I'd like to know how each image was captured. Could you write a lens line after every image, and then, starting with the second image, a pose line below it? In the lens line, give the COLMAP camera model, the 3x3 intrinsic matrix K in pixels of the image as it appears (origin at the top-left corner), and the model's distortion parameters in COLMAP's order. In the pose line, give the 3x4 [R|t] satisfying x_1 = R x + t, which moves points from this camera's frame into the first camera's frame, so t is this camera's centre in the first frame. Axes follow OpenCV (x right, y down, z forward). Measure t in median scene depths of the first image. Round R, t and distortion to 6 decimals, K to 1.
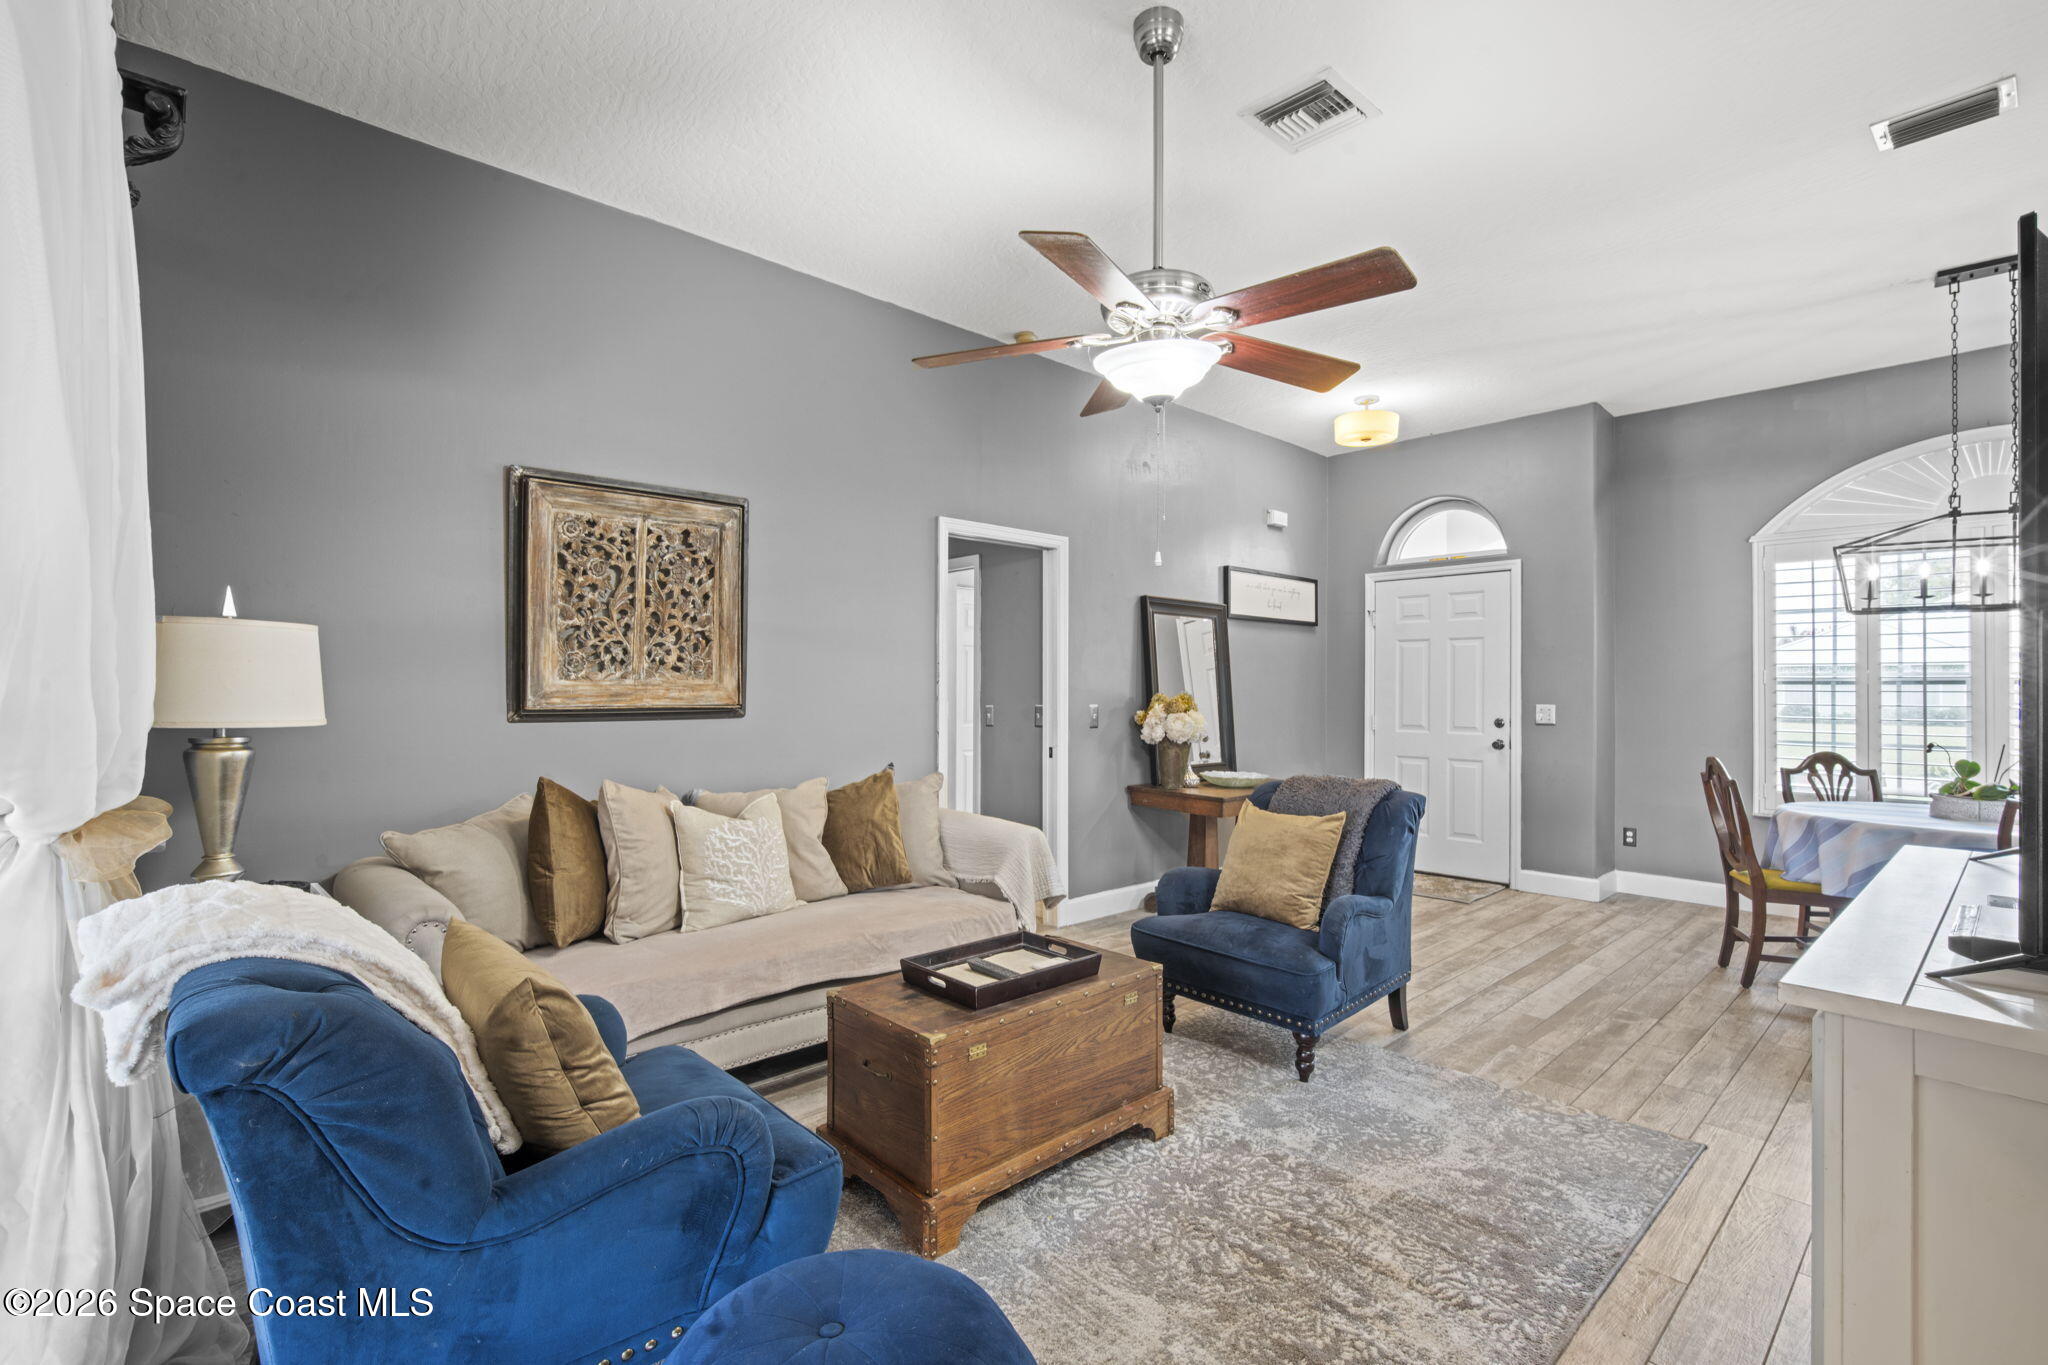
lens RADIAL K [[903.2, 0, 1029.9], [0, 903.2, 687.9], [0, 0, 1]] dist [-0.013825, 0.006896]
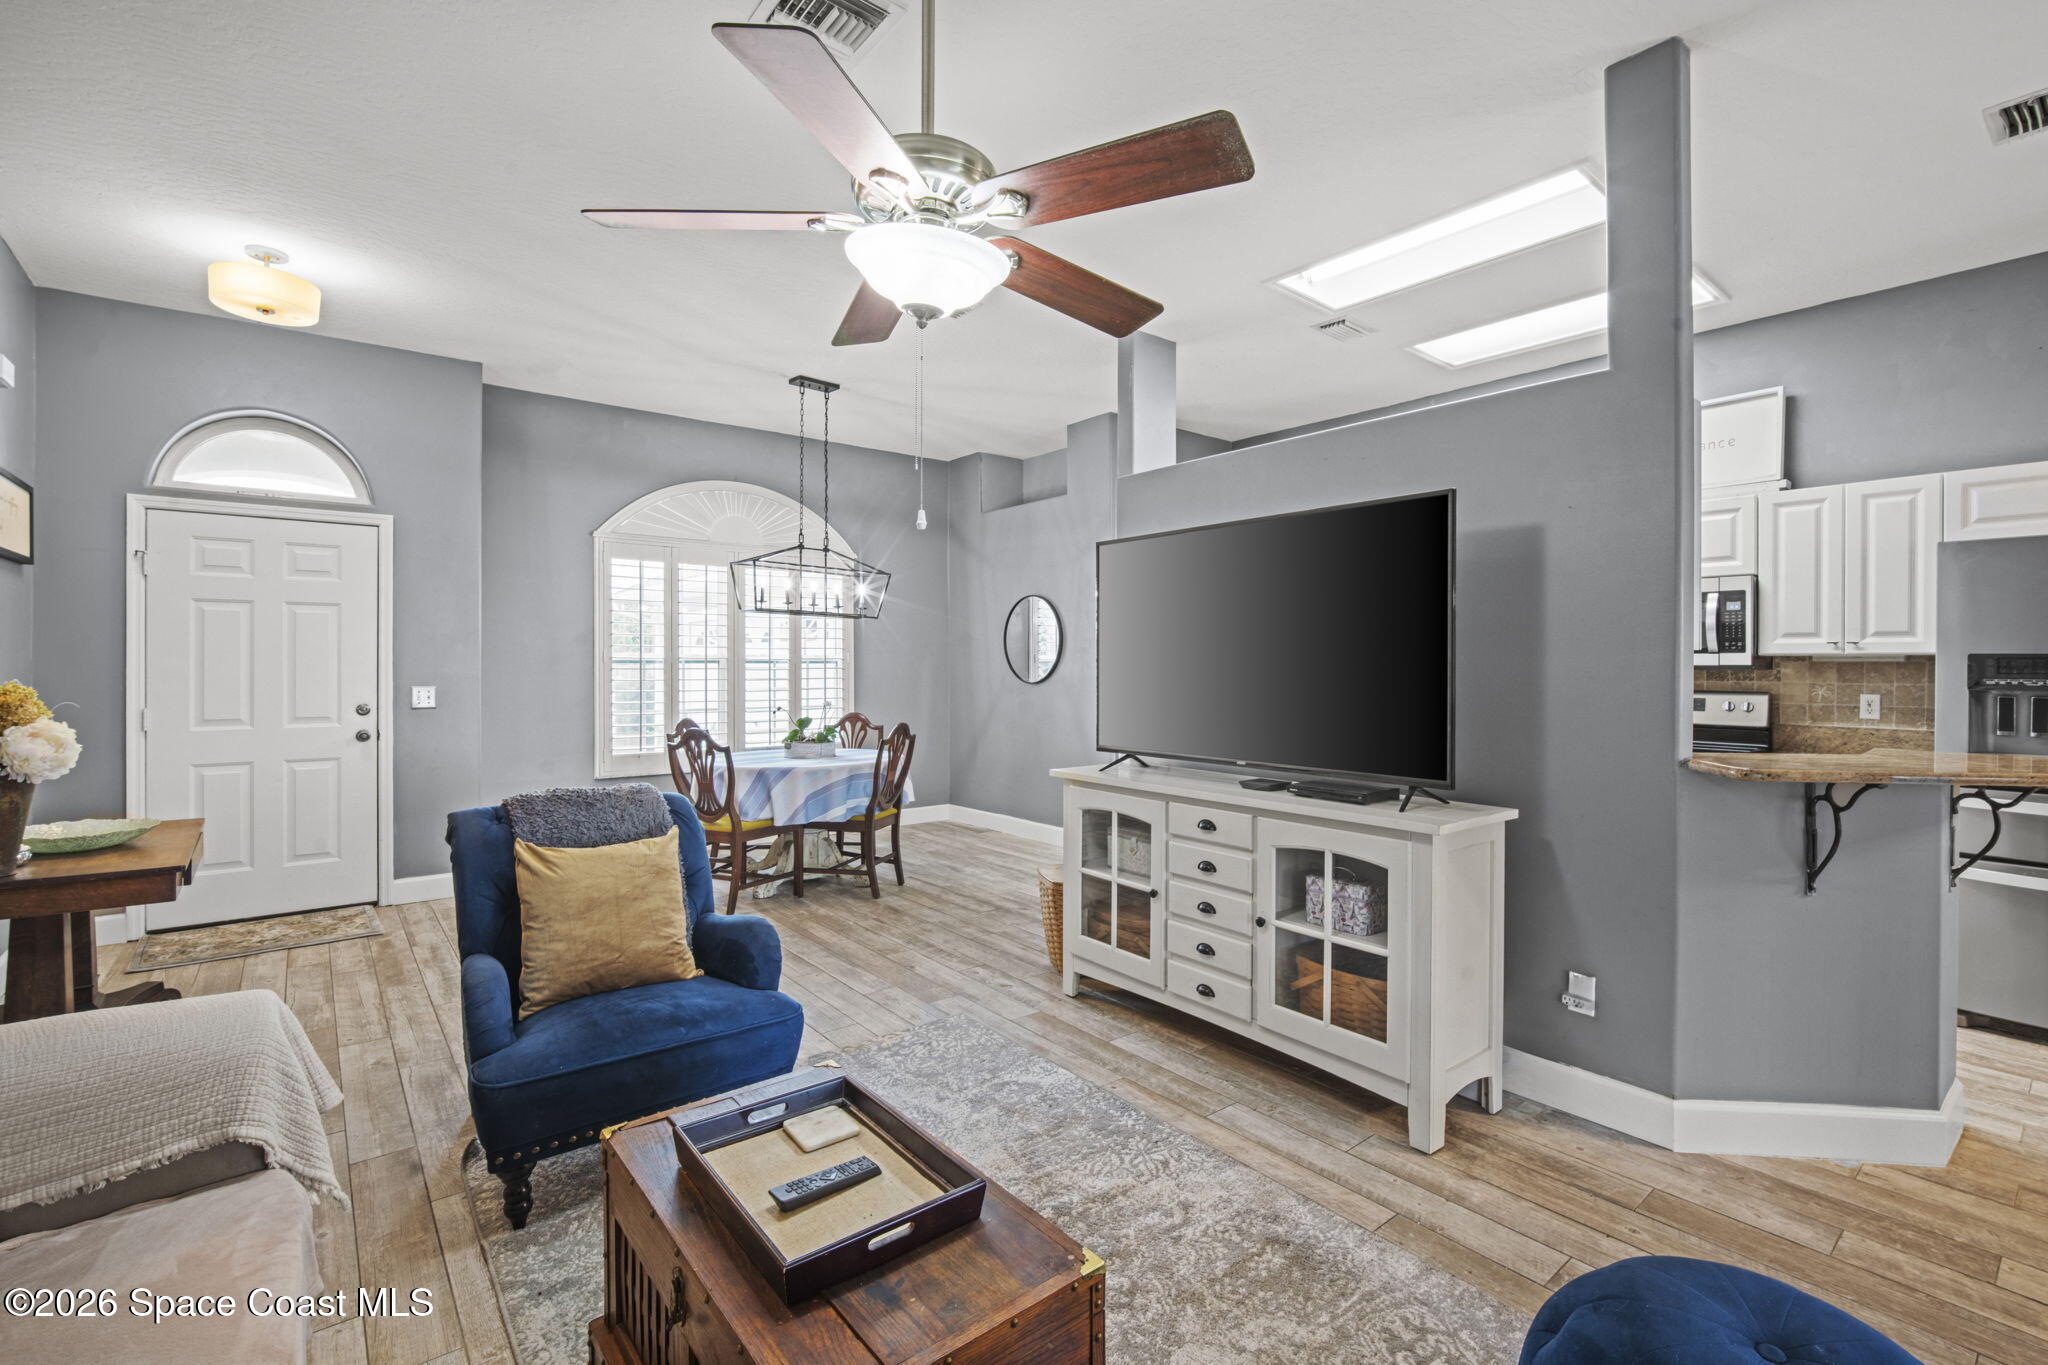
lens RADIAL K [[903.2, 0, 1014.4], [0, 903.2, 656.9], [0, 0, 1]] dist [-0.013825, 0.006896]
pose [[0.072972, 0.002621, 0.997331, -0.401218], [-0.002225, 0.999994, -0.002465, -0.013808], [-0.997331, -0.002039, 0.072978, 0.557372]]
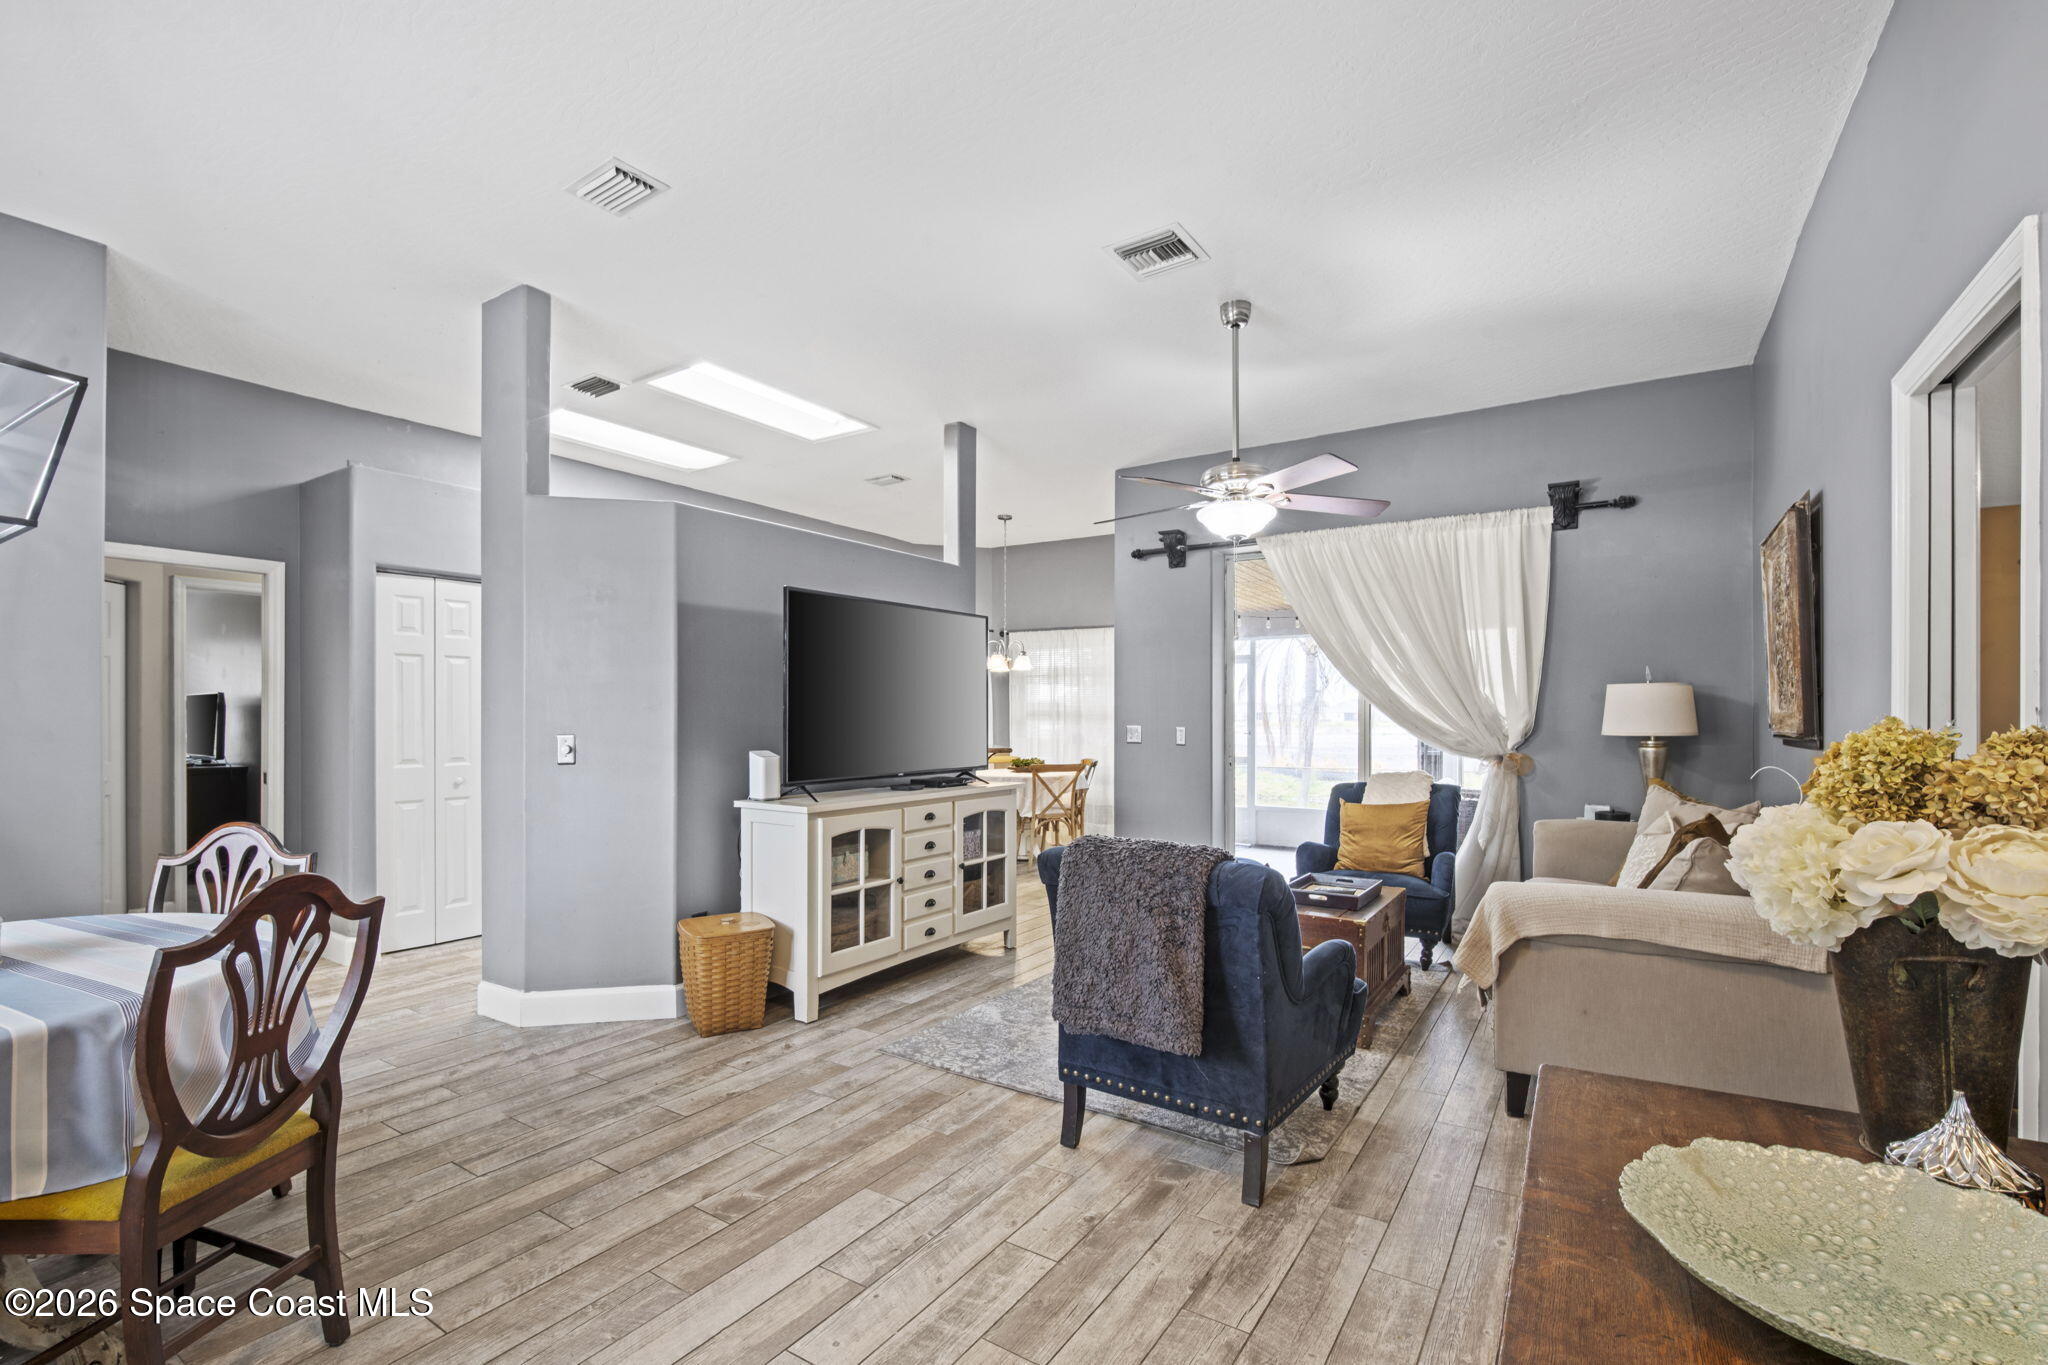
lens RADIAL K [[903.2, 0, 1008.5], [0, 903.2, 713.6], [0, 0, 1]] dist [-0.013825, 0.006896]
pose [[-0.973483, -0.004725, -0.228709, 0.592754], [-0.003888, 0.999984, -0.004107, 0.005675], [0.228725, -0.003109, -0.973486, 1.608473]]
